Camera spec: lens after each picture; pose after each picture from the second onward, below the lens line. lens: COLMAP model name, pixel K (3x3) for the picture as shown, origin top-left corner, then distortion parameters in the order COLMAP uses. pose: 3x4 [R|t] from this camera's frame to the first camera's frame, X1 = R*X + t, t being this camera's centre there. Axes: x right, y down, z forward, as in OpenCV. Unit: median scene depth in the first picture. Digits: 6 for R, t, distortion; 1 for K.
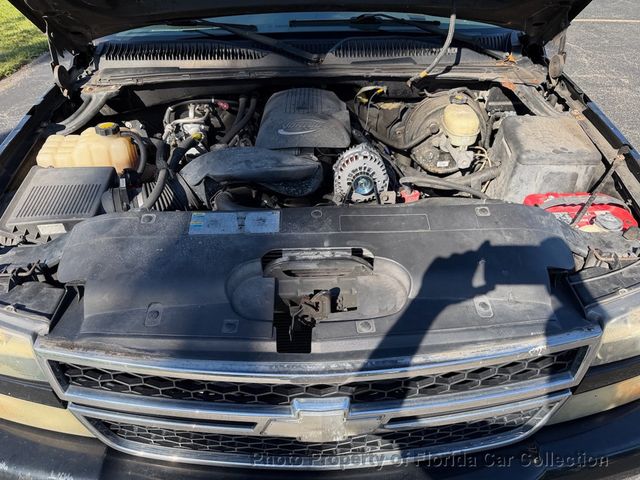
lens RADIAL K [[453.8, 0, 320.9], [0, 453.8, 243.3], [0, 0, 1]] dist [0.039074, -0.055831]
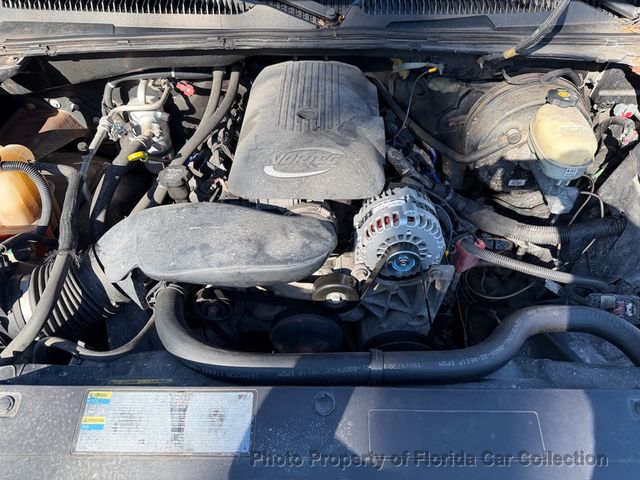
lens RADIAL K [[453.8, 0, 320.0], [0, 453.8, 240.0], [0, 0, 1]] dist [-0.001501, -0.001588]
pose [[0.999373, 0.030441, -0.018058, -0.006930], [-0.026342, 0.980458, 0.194959, -0.223151], [0.023640, -0.194361, 0.980645, 0.335652]]
